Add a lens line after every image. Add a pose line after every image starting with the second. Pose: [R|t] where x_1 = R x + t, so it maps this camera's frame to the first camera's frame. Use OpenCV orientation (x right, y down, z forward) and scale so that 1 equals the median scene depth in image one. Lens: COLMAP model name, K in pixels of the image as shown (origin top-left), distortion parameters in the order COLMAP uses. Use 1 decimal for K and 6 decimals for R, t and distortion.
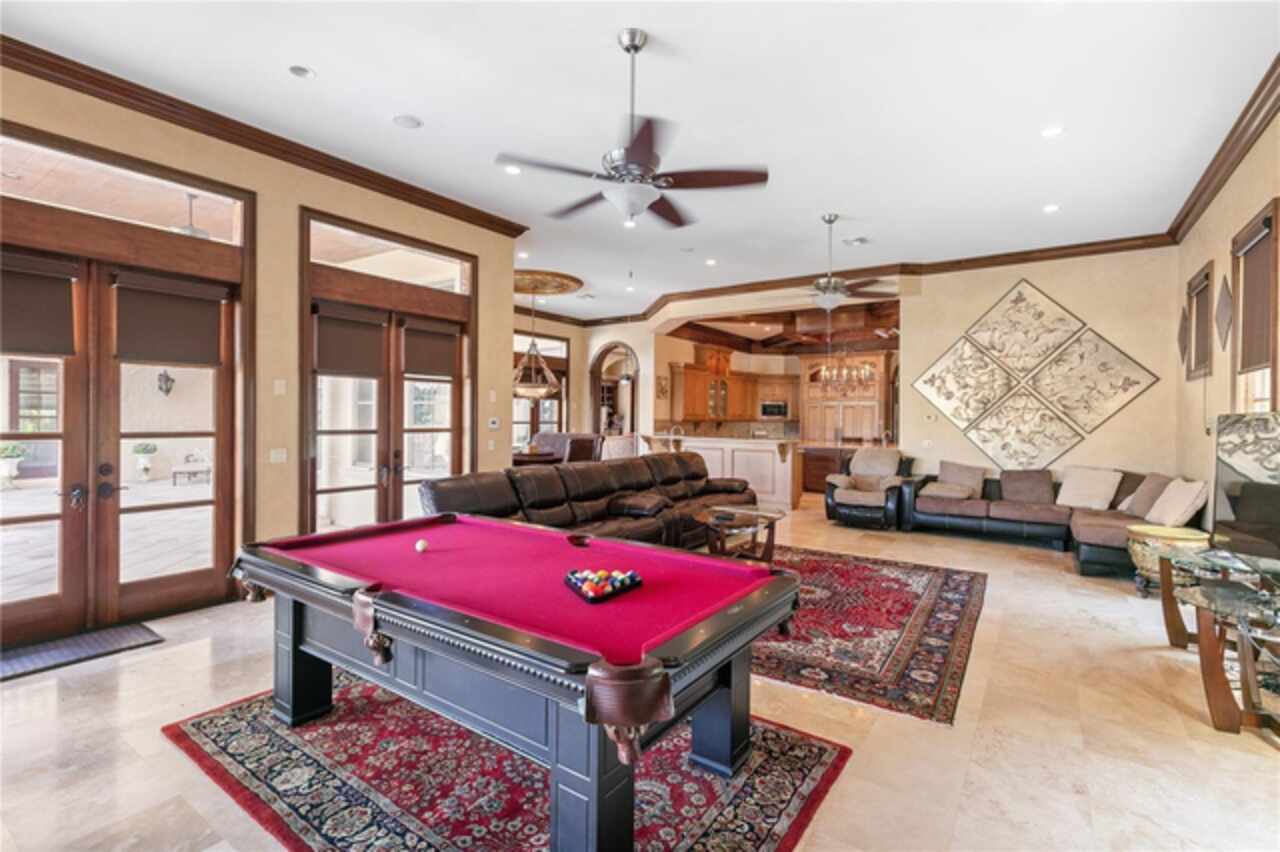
lens RADIAL K [[585.8, 0, 639.5], [0, 585.8, 421.3], [0, 0, 1]] dist [0.030766, -0.000205]
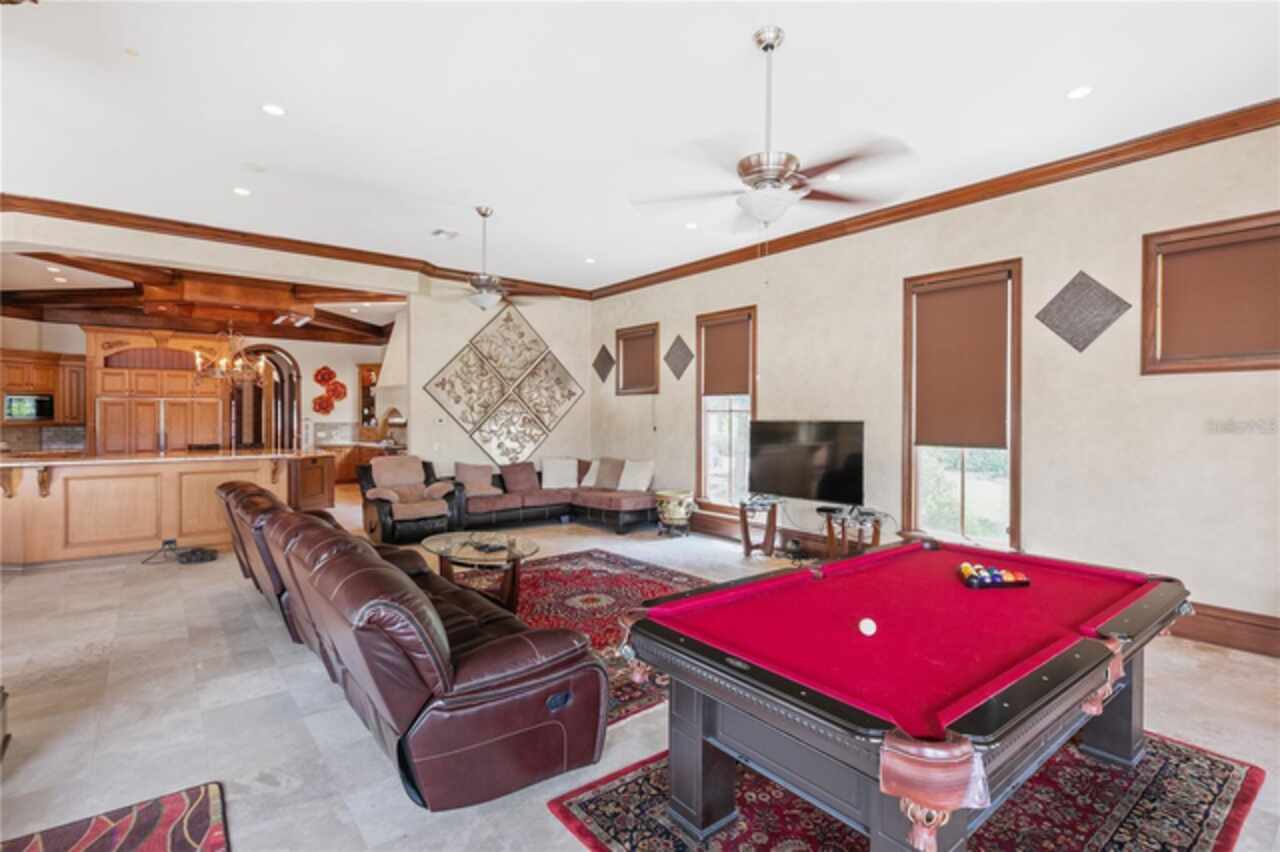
lens RADIAL K [[614.5, 0, 640.2], [0, 614.5, 424.0], [0, 0, 1]] dist [0.002659, 0.000197]
pose [[0.283853, -0.023931, 0.958569, -0.448520], [0.008840, 0.999711, 0.022340, -0.022775], [-0.958827, 0.002133, 0.283982, 0.402106]]
